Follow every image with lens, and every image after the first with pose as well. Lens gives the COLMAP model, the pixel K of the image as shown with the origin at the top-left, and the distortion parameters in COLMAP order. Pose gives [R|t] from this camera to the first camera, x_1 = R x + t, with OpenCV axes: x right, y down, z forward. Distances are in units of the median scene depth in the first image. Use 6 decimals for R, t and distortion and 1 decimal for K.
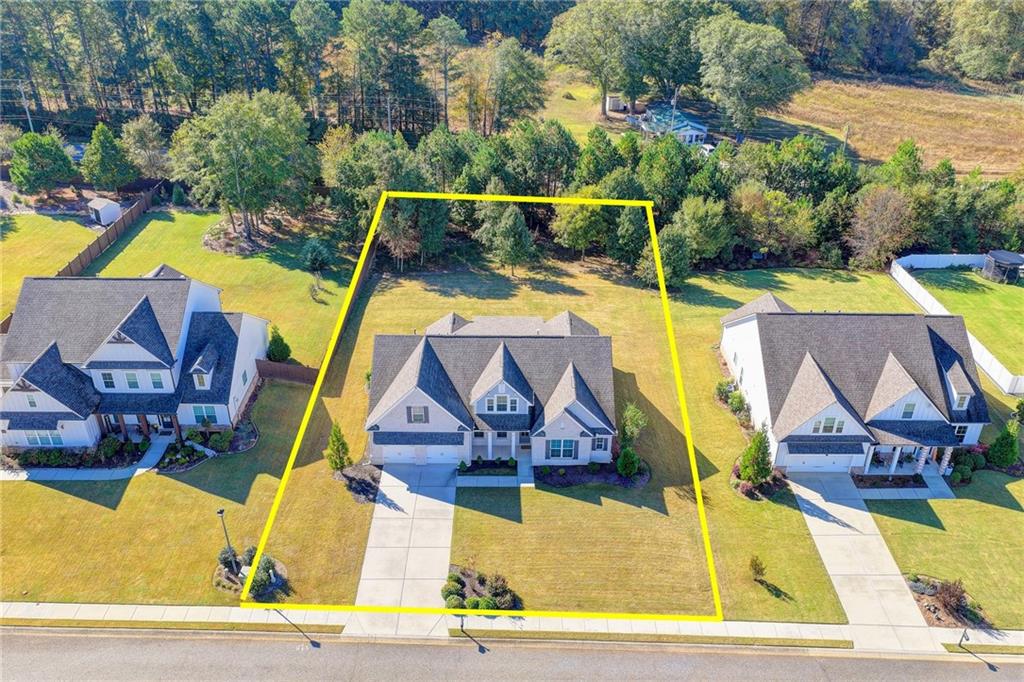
lens RADIAL K [[847.7, 0, 512.8], [0, 847.7, 348.6], [0, 0, 1]] dist [-0.004868, 0.020507]
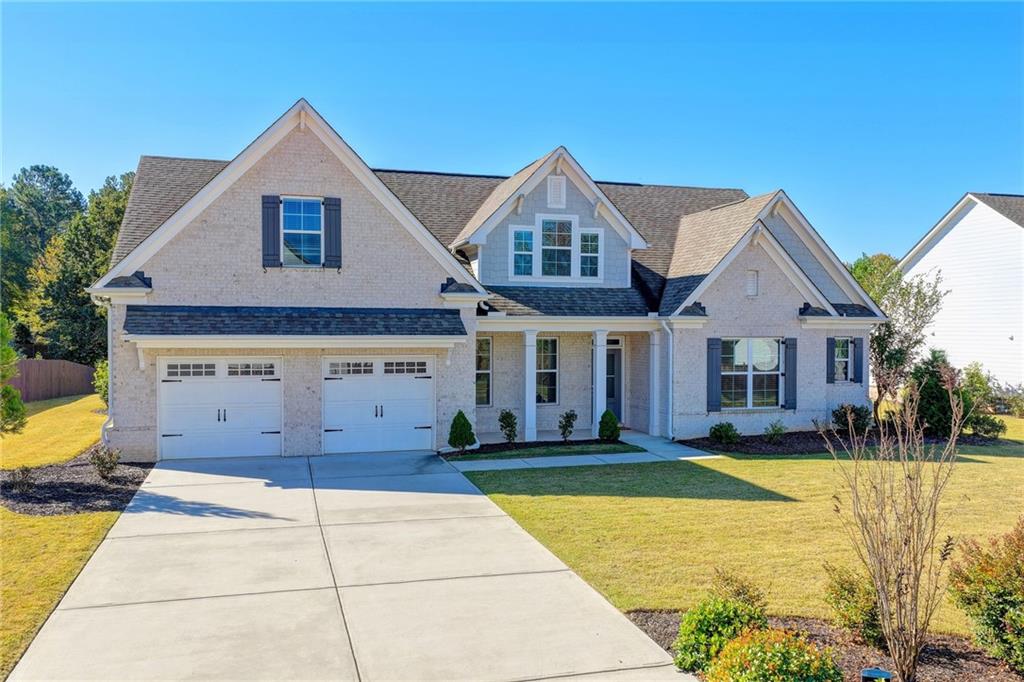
lens RADIAL K [[847.7, 0, 512.8], [0, 847.7, 348.6], [0, 0, 1]] dist [-0.004868, 0.020507]
pose [[0.958545, -0.009262, 0.284791, -0.122658], [0.146103, 0.874063, -0.463323, 0.247979], [-0.244634, 0.485725, 0.839182, 0.744588]]
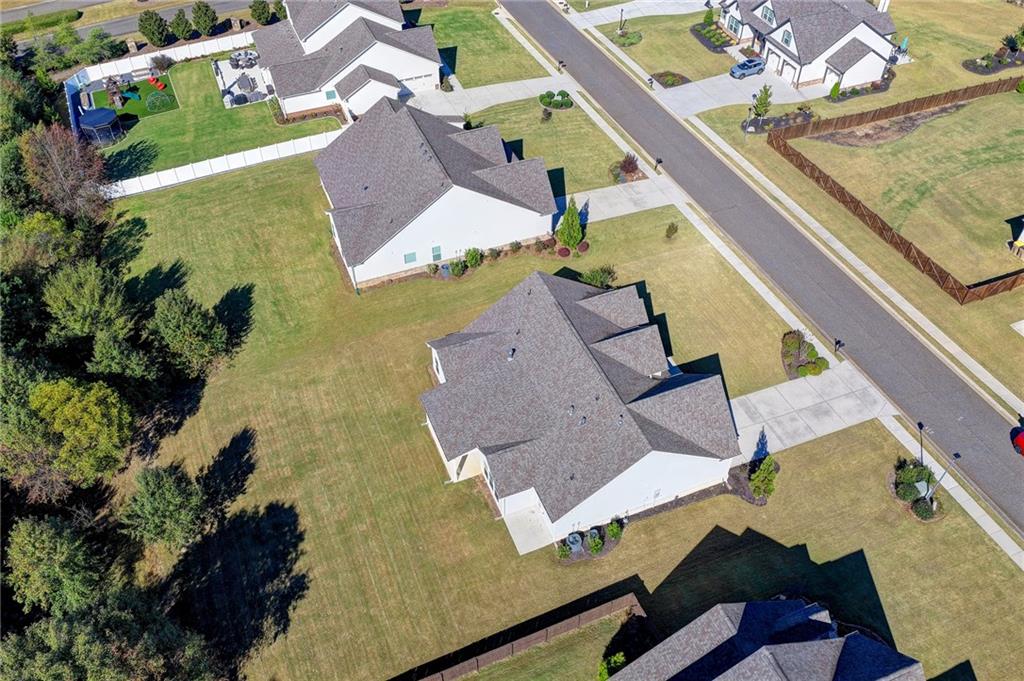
lens RADIAL K [[870.8, 0, 514.3], [0, 870.8, 326.1], [0, 0, 1]] dist [-0.001267, 0.026811]
pose [[-0.382056, -0.653776, 0.653154, -0.604162], [0.458776, 0.479350, 0.748163, -0.788566], [-0.802220, 0.585492, 0.116798, 0.989162]]
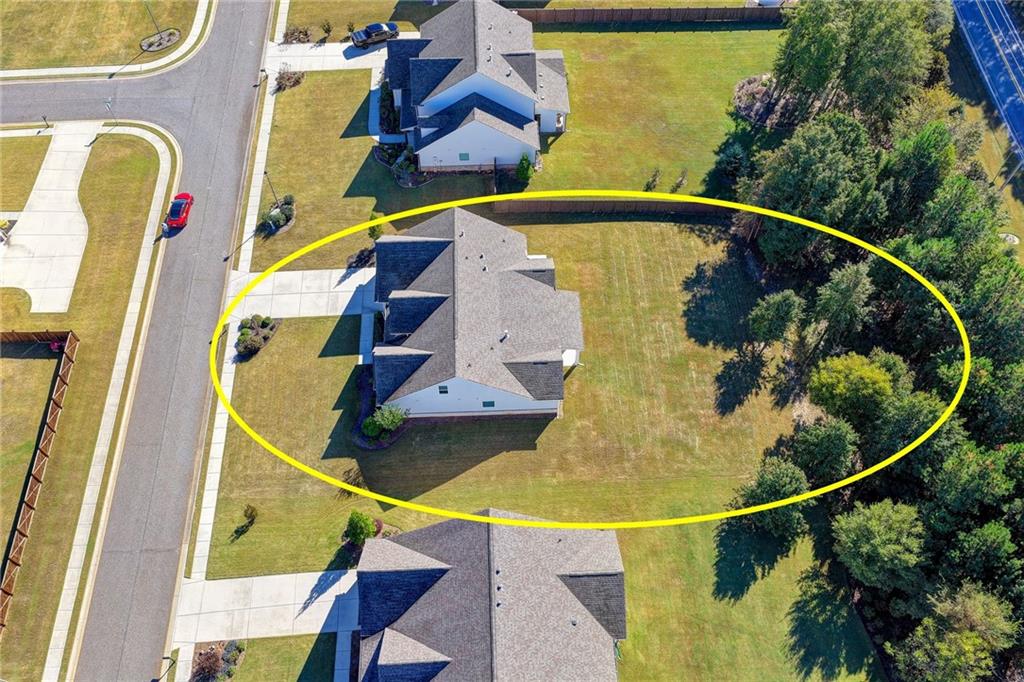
lens RADIAL K [[870.8, 0, 514.3], [0, 870.8, 326.6], [0, 0, 1]] dist [-0.001267, 0.026811]
pose [[0.043710, 0.828065, -0.558925, 0.706922], [-0.505208, 0.500975, 0.702701, -0.886898], [0.861890, 0.251658, 0.440243, 0.600164]]
